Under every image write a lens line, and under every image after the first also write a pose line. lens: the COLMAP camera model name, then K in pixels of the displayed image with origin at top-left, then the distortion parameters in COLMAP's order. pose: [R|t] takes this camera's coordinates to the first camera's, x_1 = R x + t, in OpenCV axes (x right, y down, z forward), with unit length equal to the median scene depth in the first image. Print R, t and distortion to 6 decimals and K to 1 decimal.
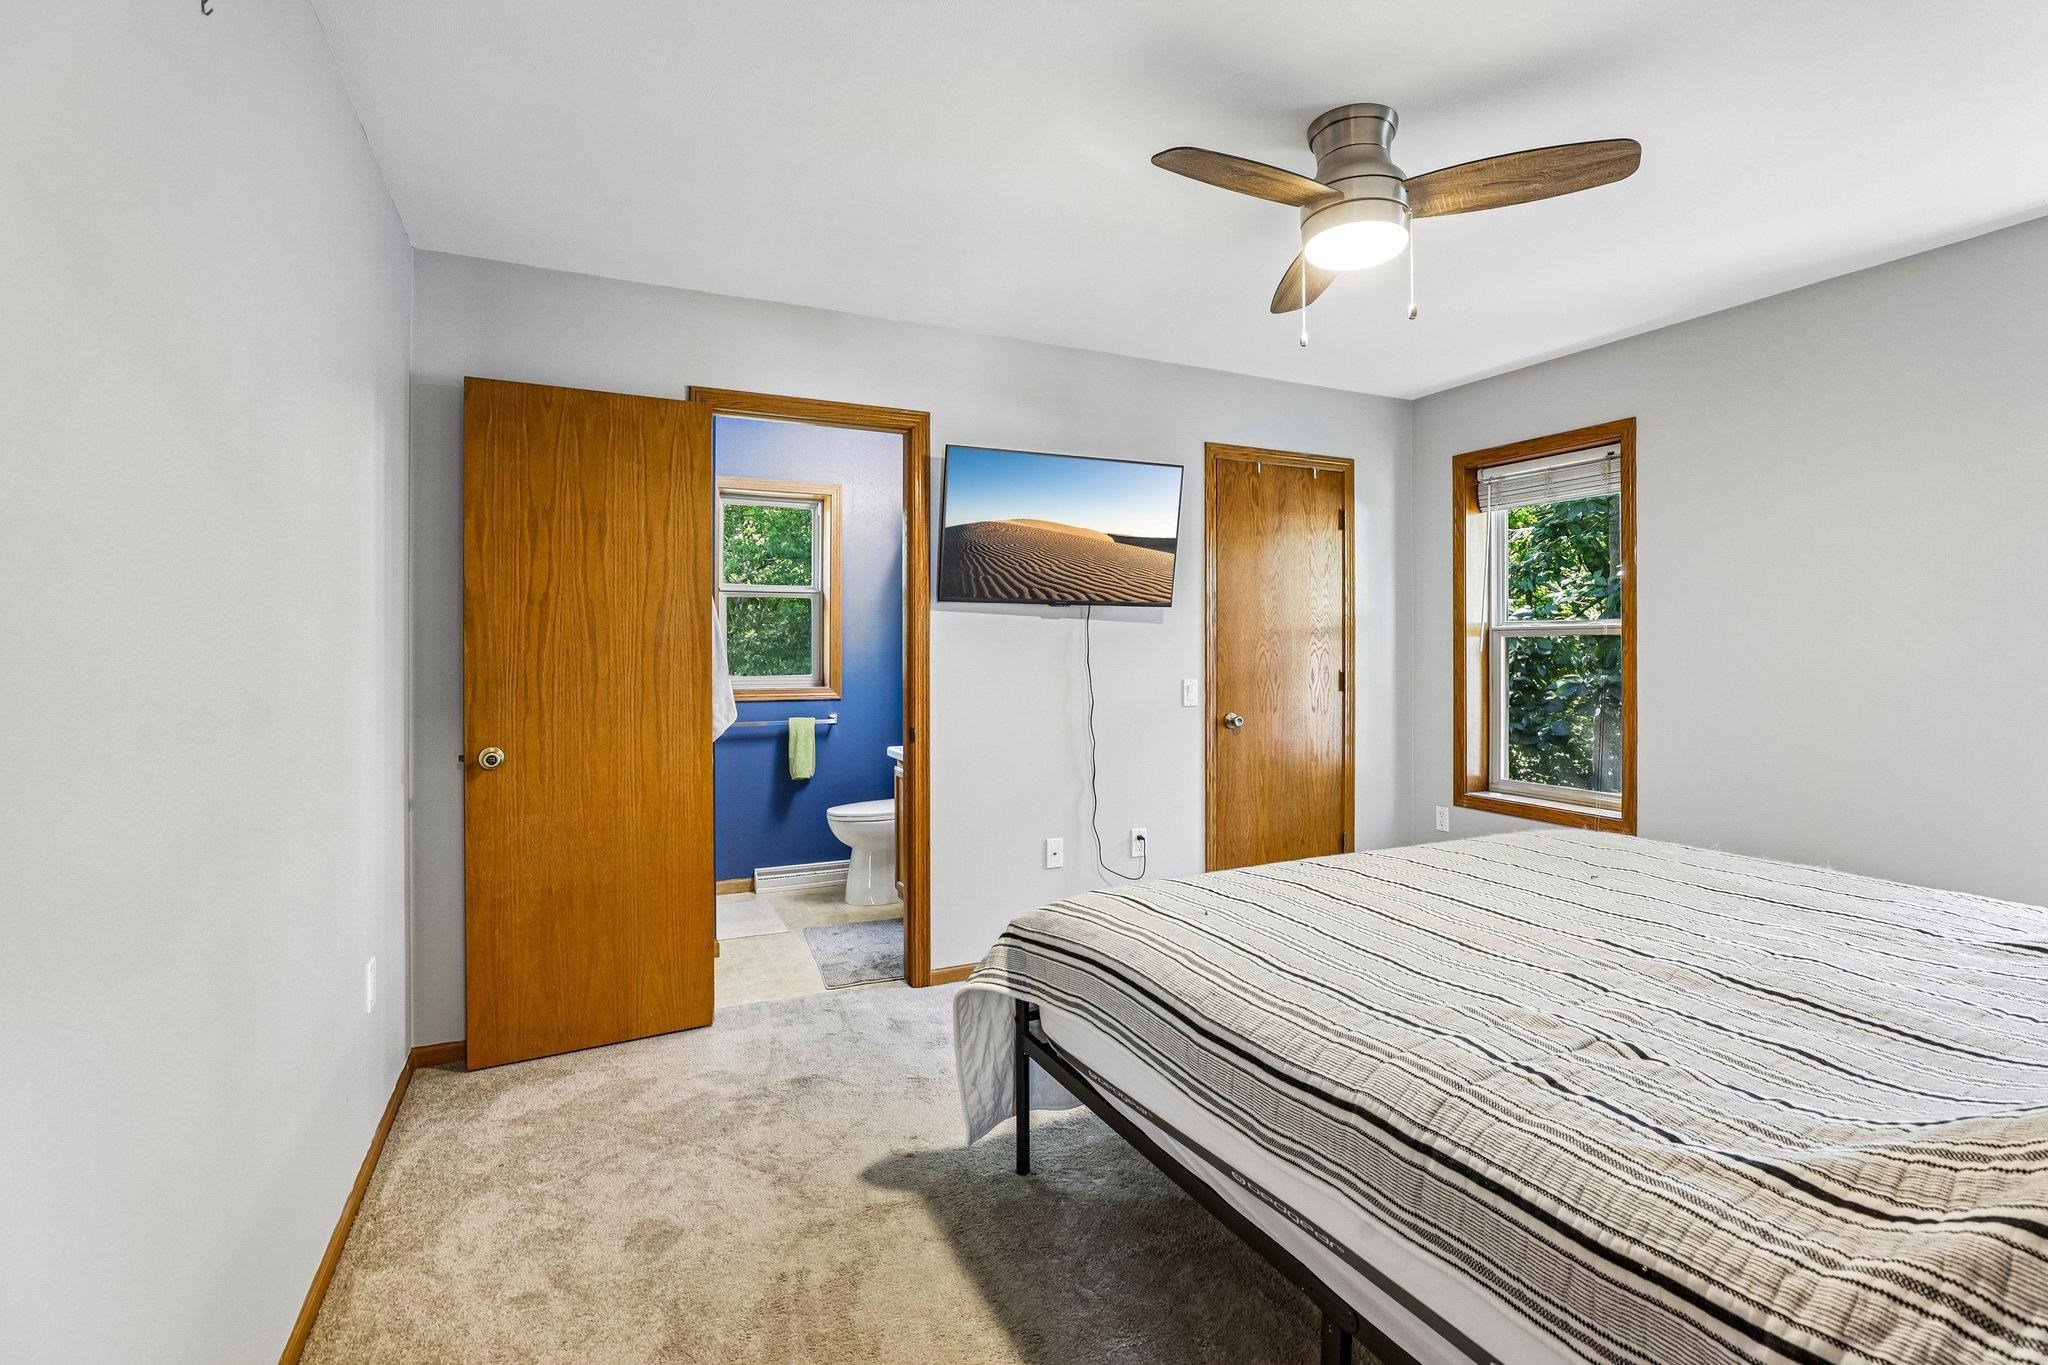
lens RADIAL K [[961.5, 0, 1016.5], [0, 961.5, 665.2], [0, 0, 1]] dist [-0.031891, 0.010284]
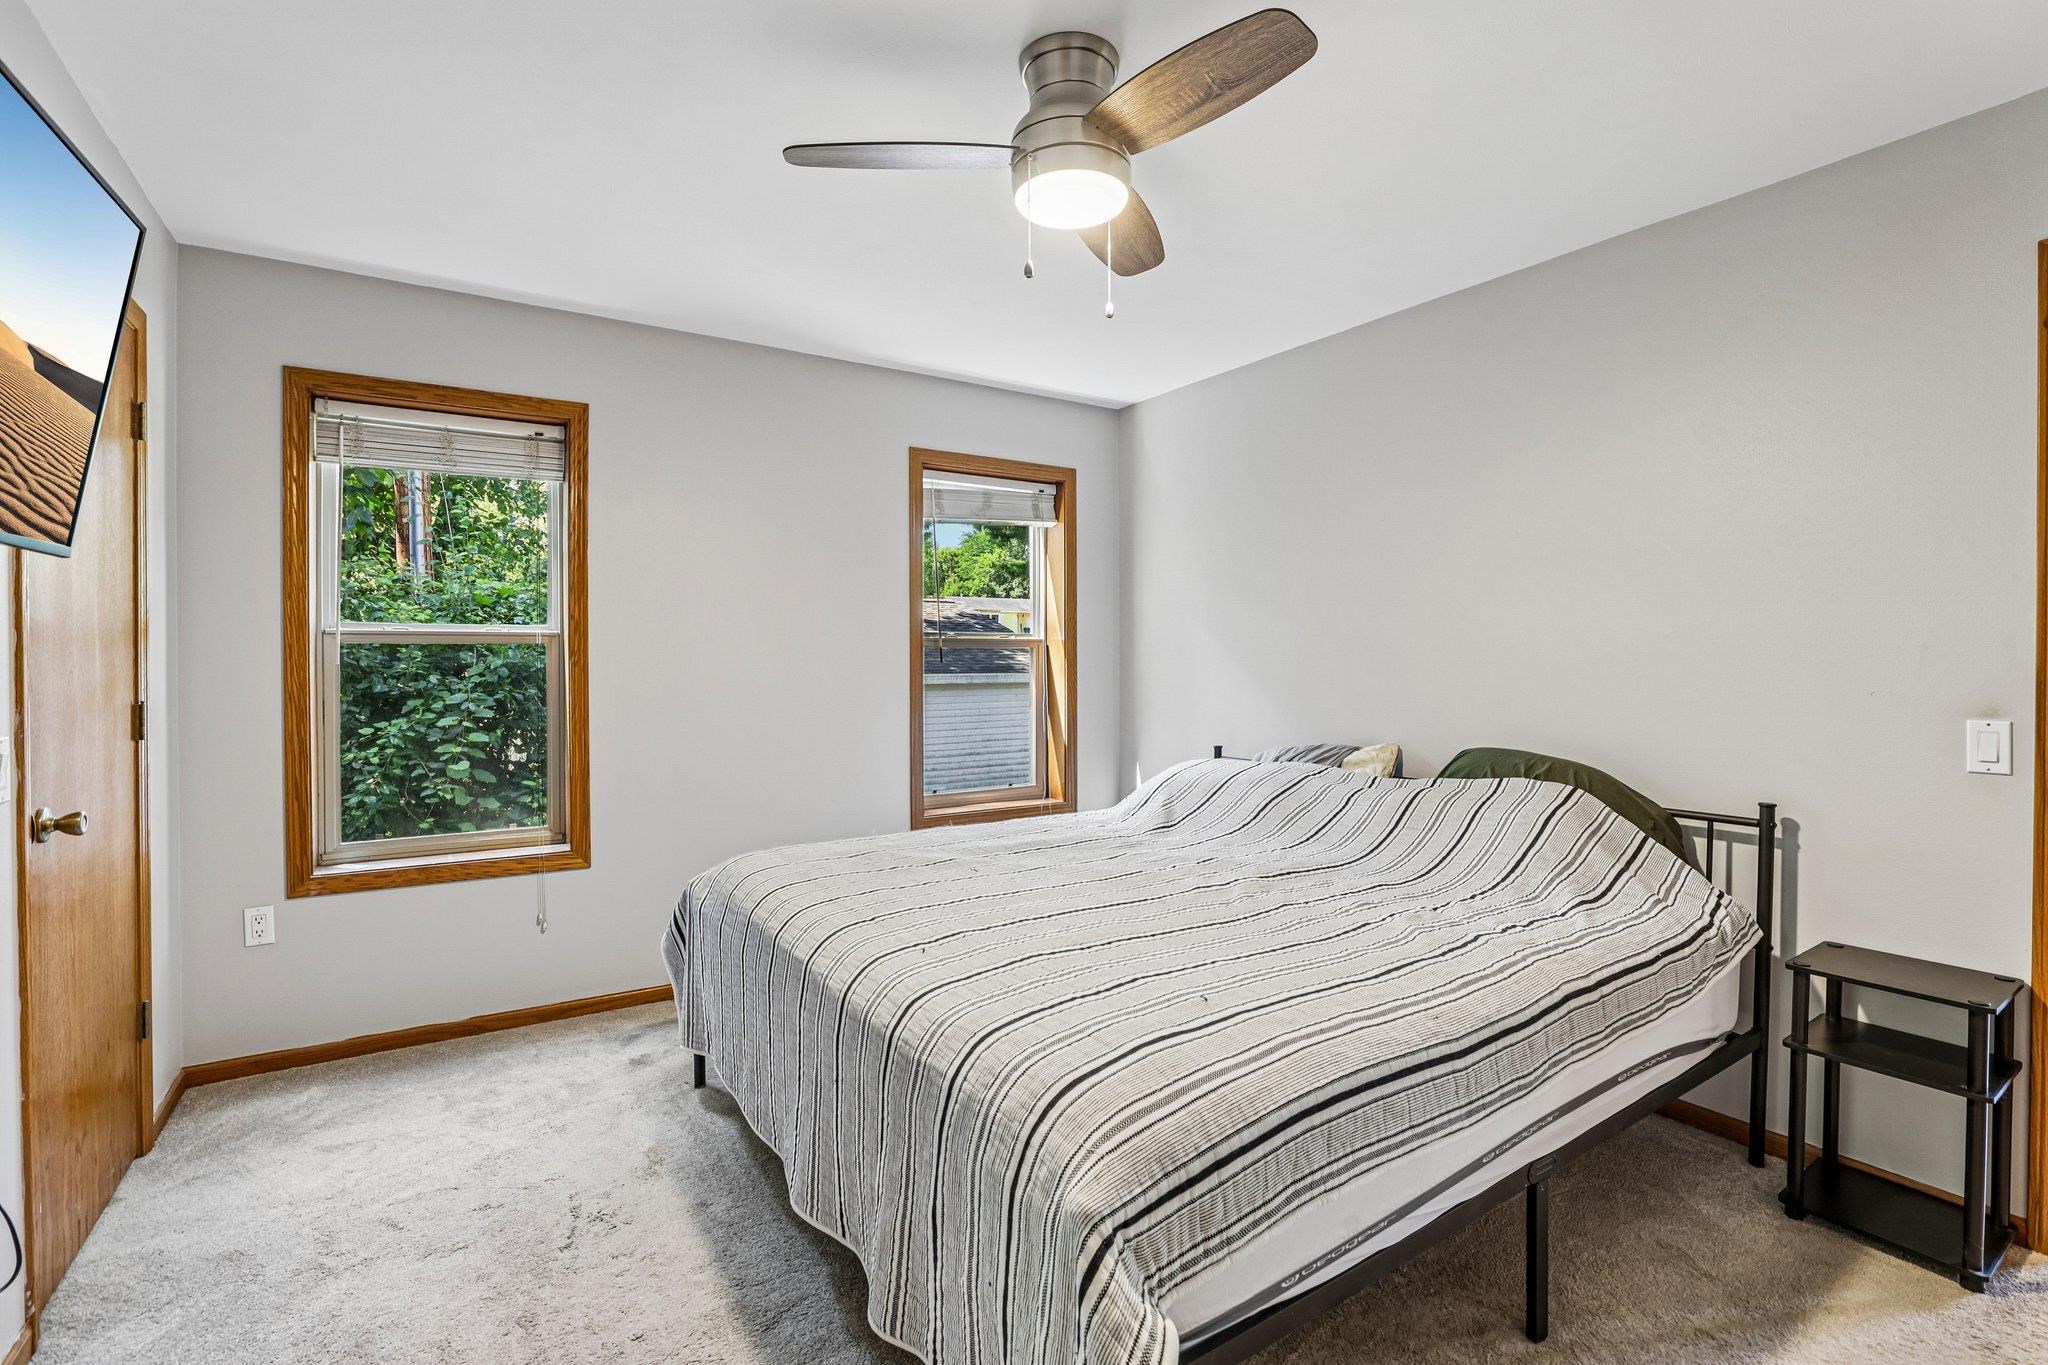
lens RADIAL K [[961.5, 0, 1025.3], [0, 961.5, 670.4], [0, 0, 1]] dist [-0.031891, 0.010284]
pose [[-0.165630, -0.012928, 0.986103, -0.384207], [0.016537, 0.999737, 0.015885, -0.017989], [-0.986049, 0.018938, -0.165373, 0.890104]]
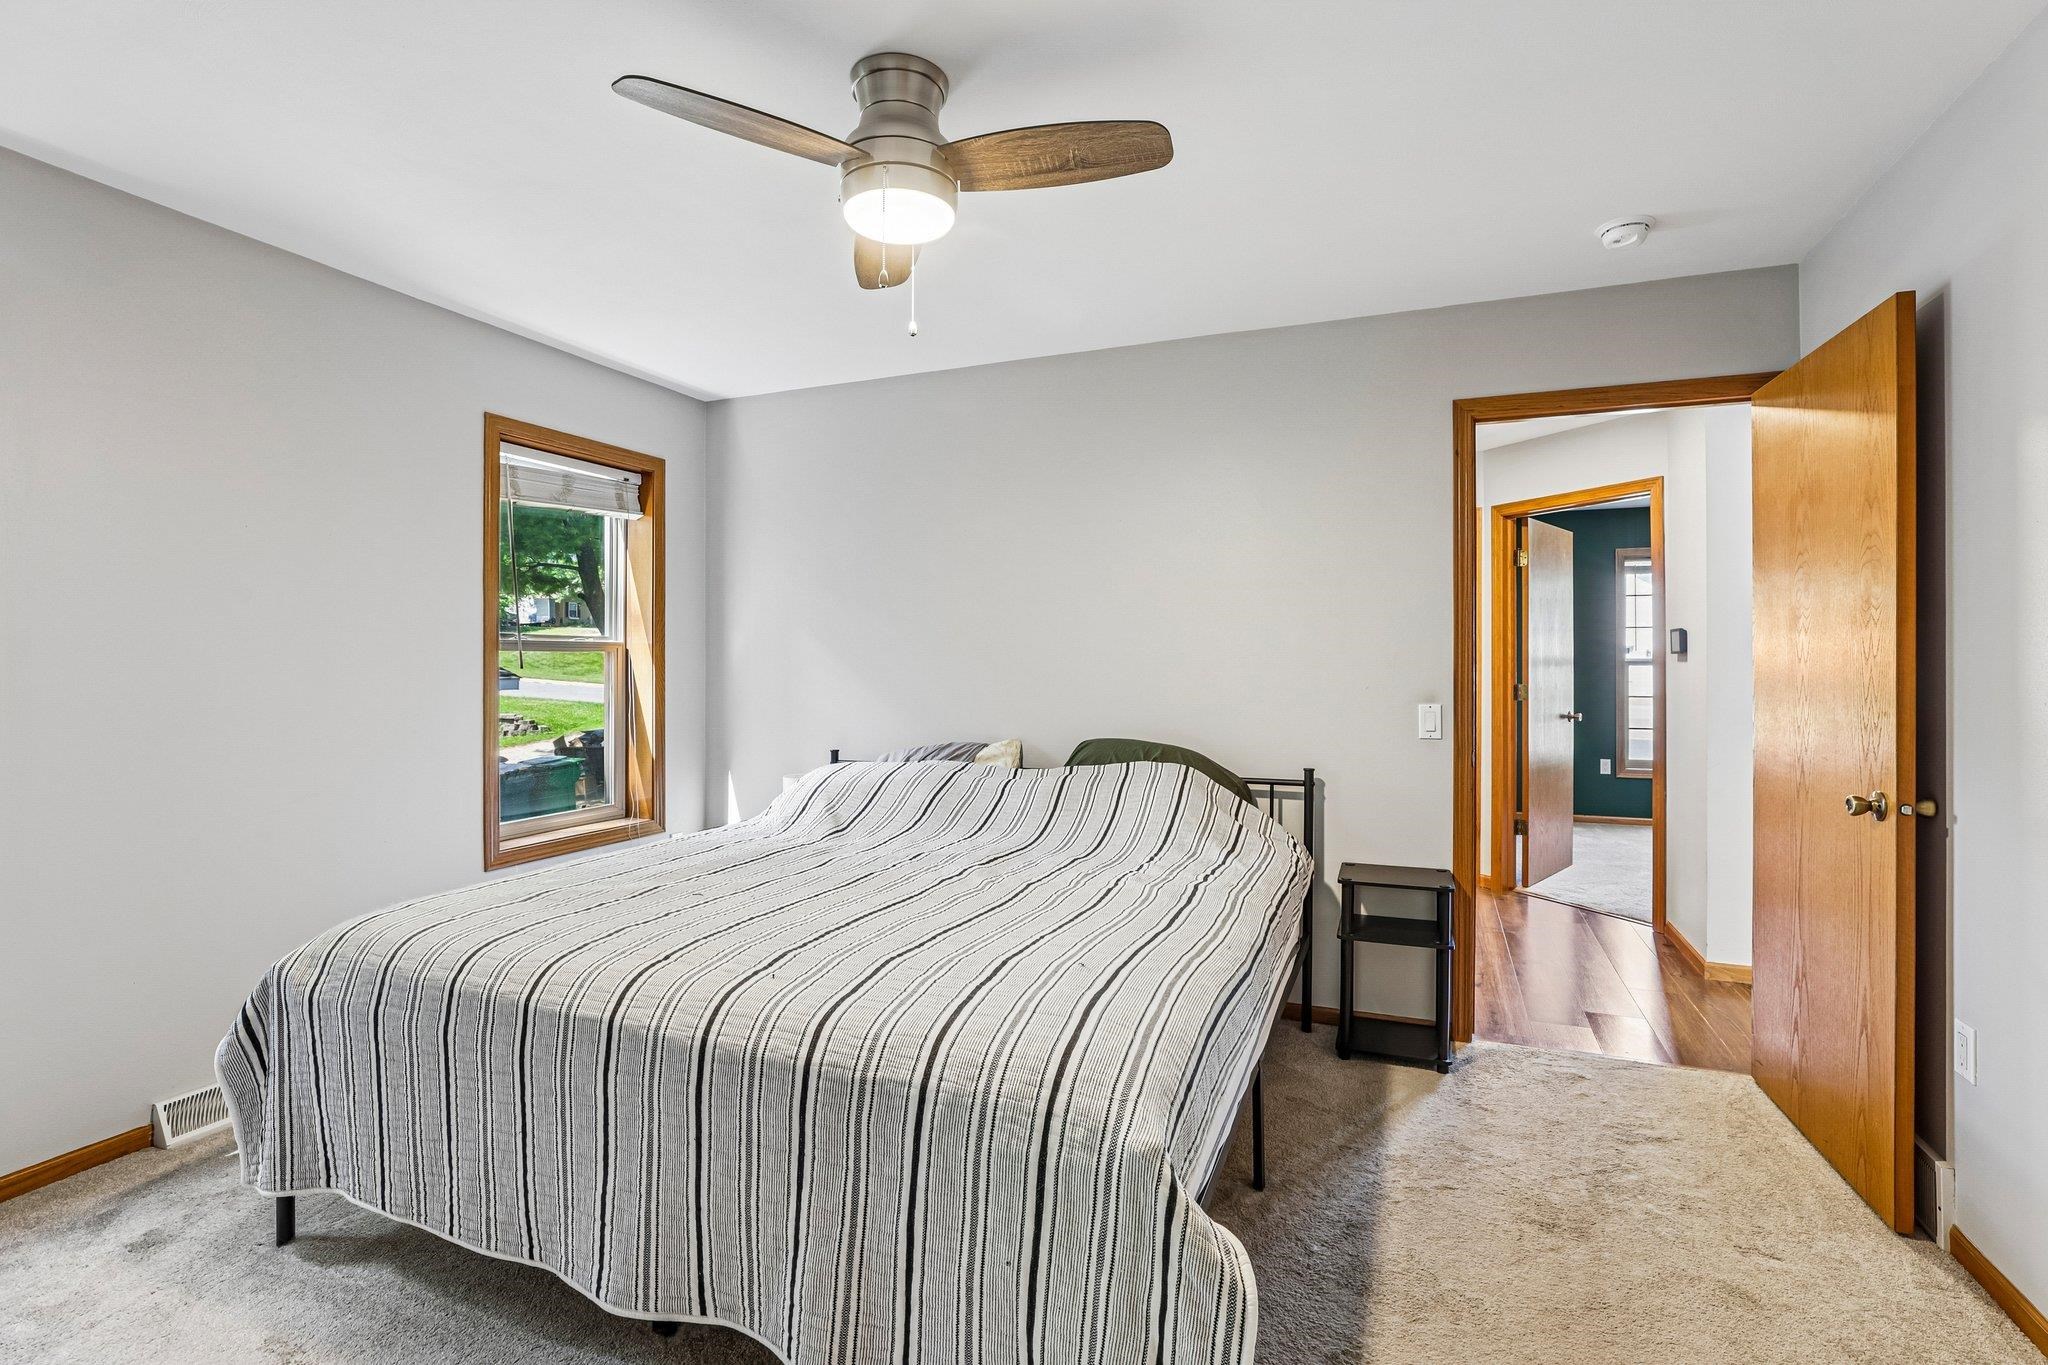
lens RADIAL K [[961.5, 0, 1065.4], [0, 961.5, 658.6], [0, 0, 1]] dist [-0.031891, 0.010284]
pose [[-0.706660, 0.004263, 0.707541, -0.293777], [0.011326, 0.999922, 0.005288, -0.020674], [-0.707463, 0.011751, -0.706653, 1.146131]]
